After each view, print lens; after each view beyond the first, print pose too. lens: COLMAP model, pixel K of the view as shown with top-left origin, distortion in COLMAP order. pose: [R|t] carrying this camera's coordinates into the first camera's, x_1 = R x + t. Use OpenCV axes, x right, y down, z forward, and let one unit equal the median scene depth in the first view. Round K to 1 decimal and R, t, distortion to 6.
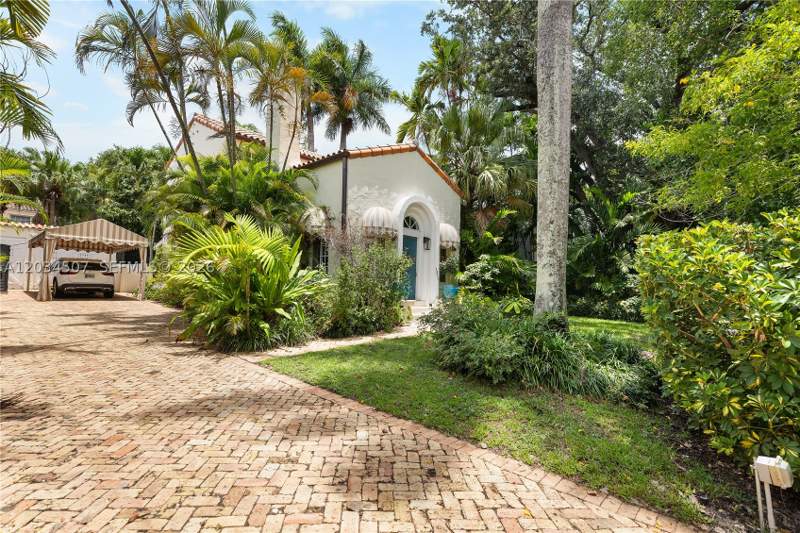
lens RADIAL K [[373.6, 0, 381.6], [0, 373.6, 274.3], [0, 0, 1]] dist [-0.002347, -0.000315]
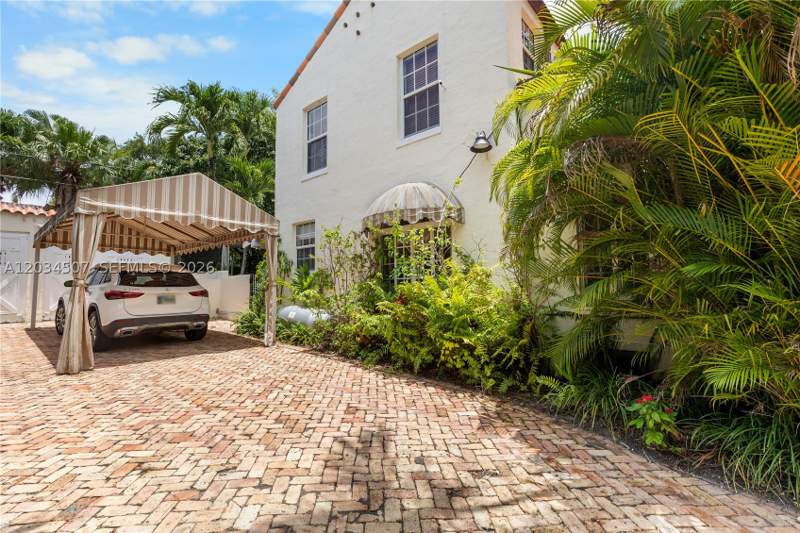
lens RADIAL K [[373.6, 0, 399.7], [0, 373.6, 265.7], [0, 0, 1]] dist [-0.002347, -0.000315]
pose [[0.999359, -0.031356, 0.017303, -0.486869], [0.031794, 0.999165, -0.025674, -0.016301], [-0.016483, 0.026208, 0.999521, 0.514615]]
